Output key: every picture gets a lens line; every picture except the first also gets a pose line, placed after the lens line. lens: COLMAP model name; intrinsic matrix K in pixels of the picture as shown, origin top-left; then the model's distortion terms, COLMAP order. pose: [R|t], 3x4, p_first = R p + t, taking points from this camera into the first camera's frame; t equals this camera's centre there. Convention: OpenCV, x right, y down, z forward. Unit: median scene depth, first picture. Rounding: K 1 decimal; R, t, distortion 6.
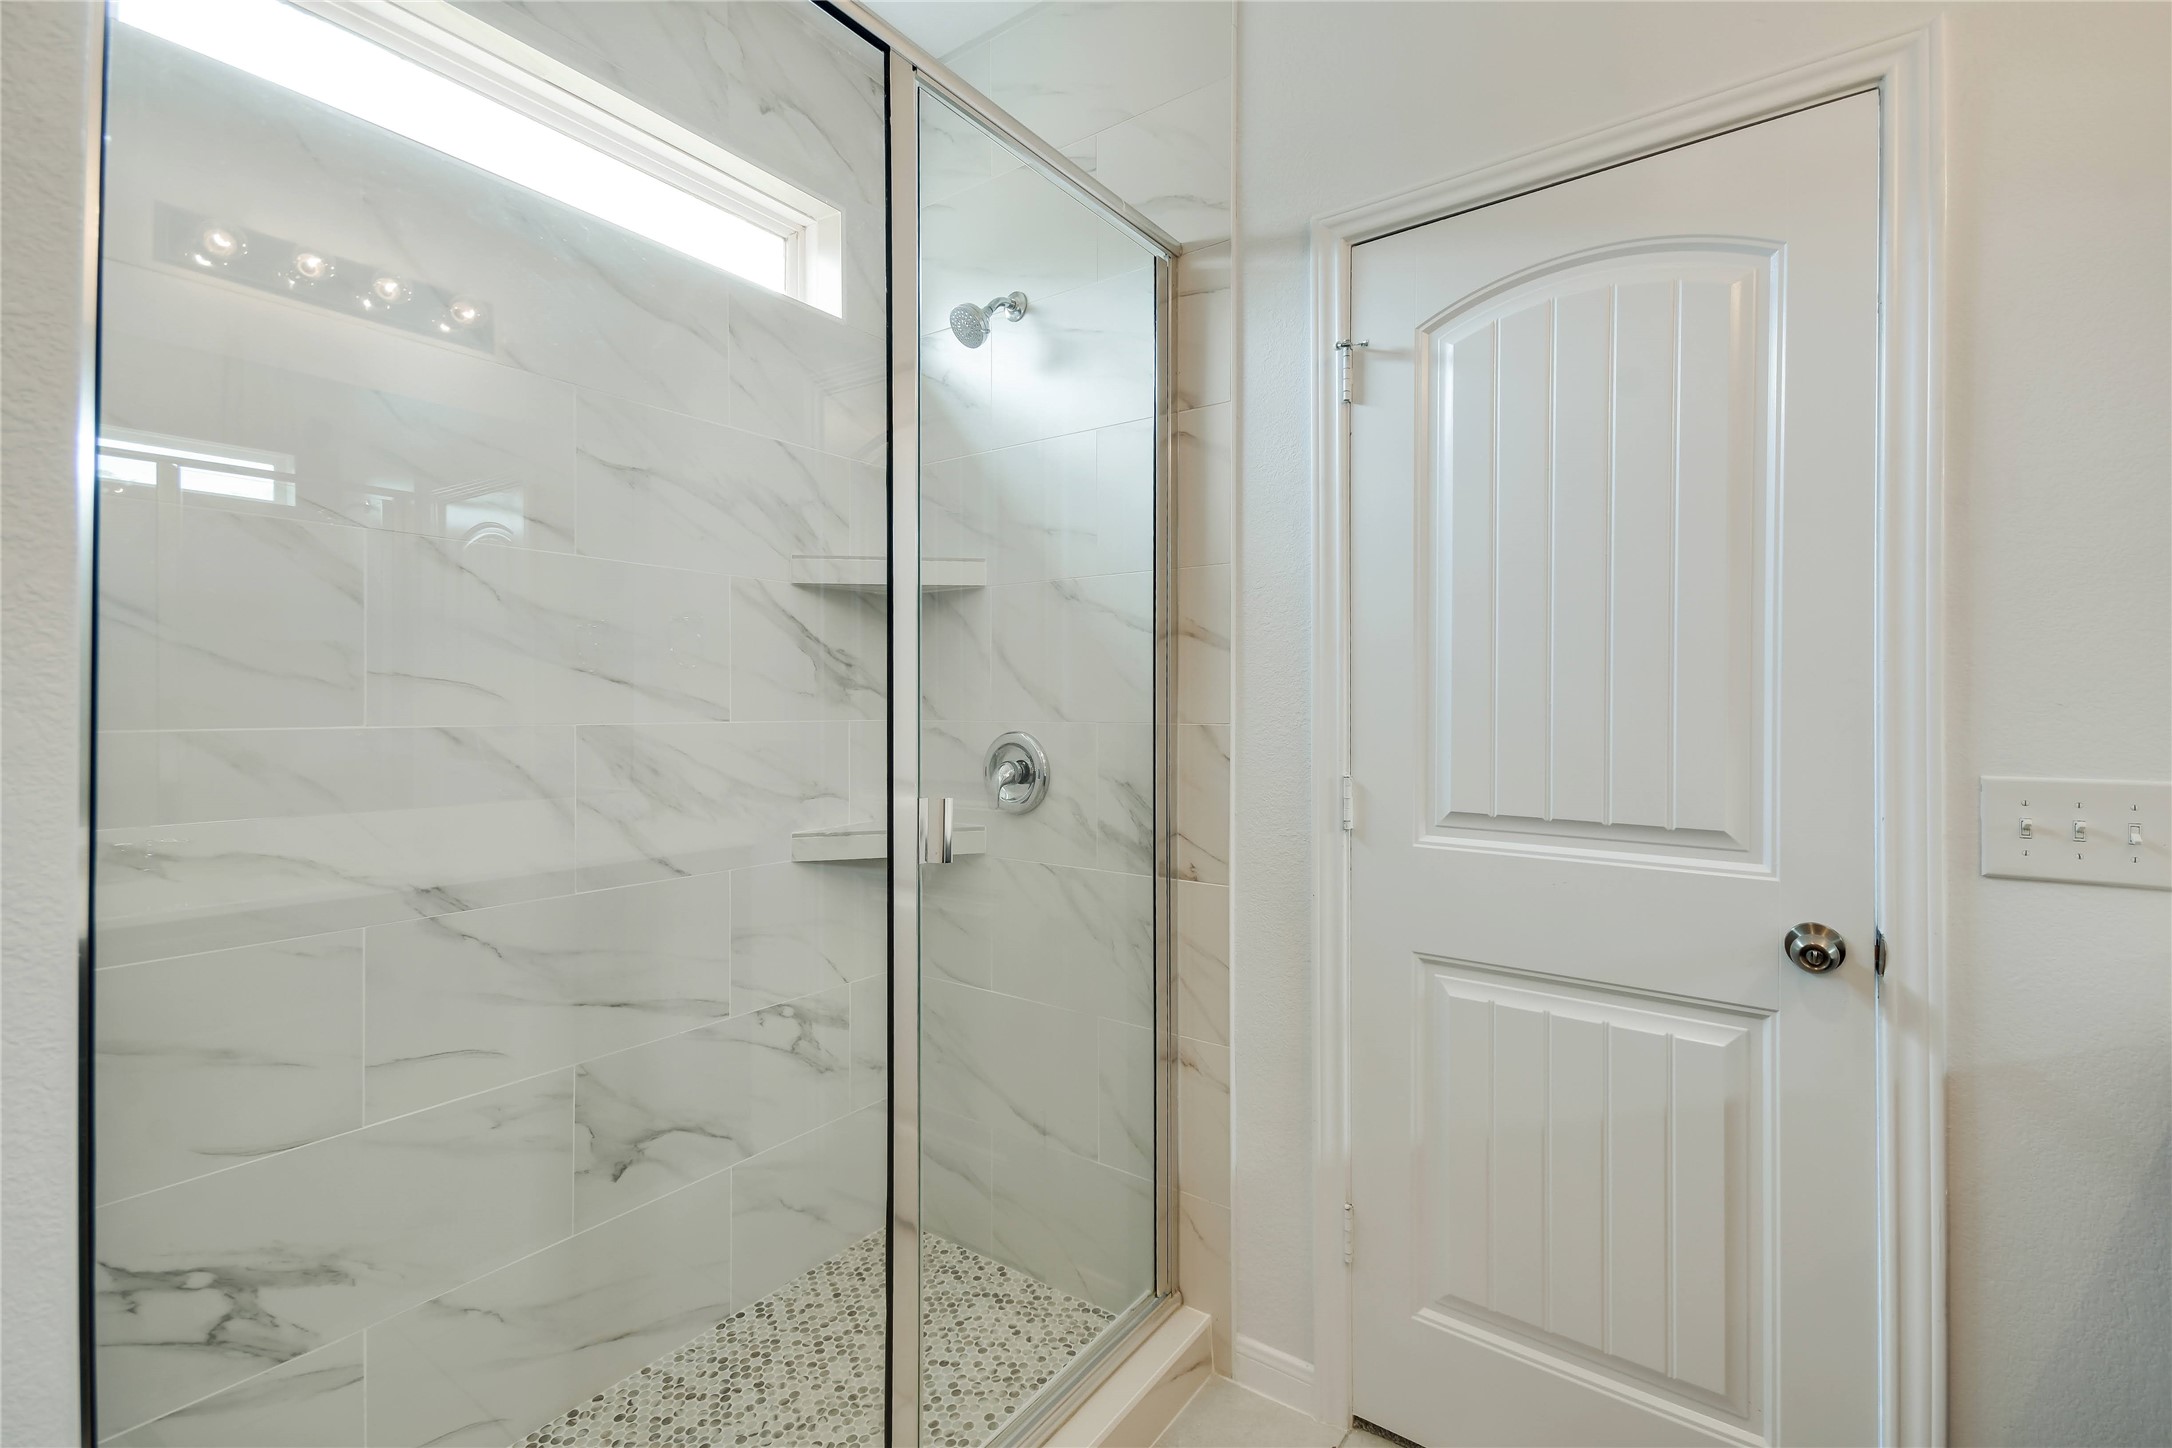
lens RADIAL K [[956.6, 0, 1086.0], [0, 956.6, 724.0], [0, 0, 1]] dist [0.000443, 0.000257]
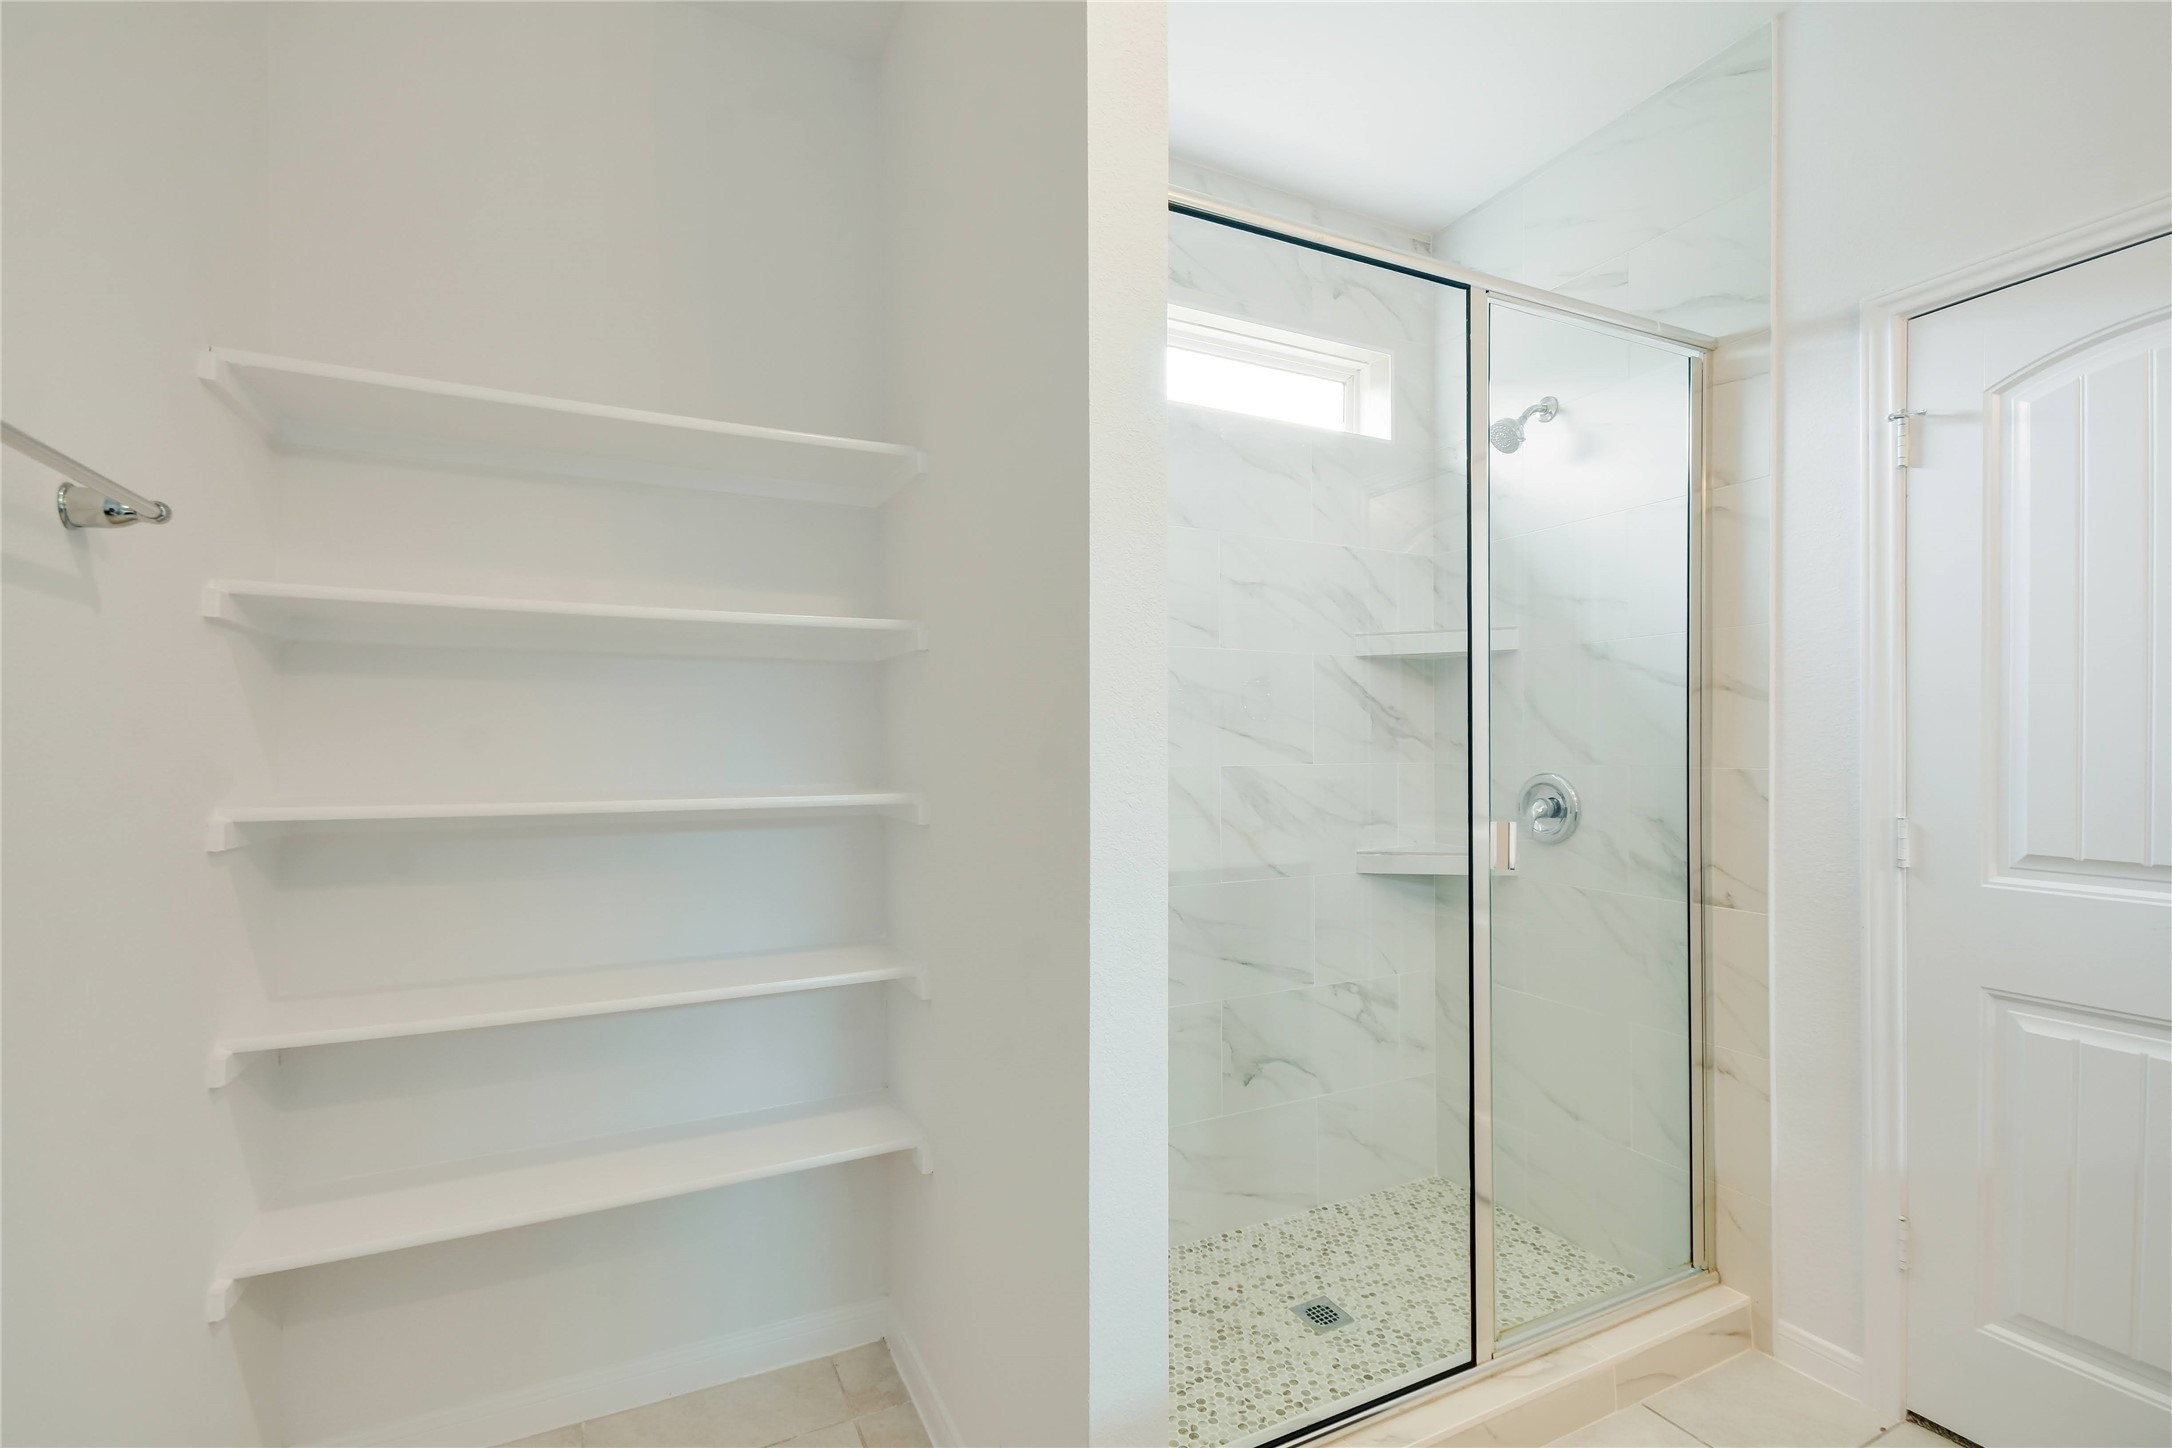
lens RADIAL K [[970.7, 0, 1086.3], [0, 970.7, 754.4], [0, 0, 1]] dist [0.020811, -0.010924]
pose [[0.892513, 0.000833, -0.451021, -0.043689], [-0.005979, 0.999932, -0.009983, -0.000025], [0.450982, 0.011607, 0.892458, -0.362445]]
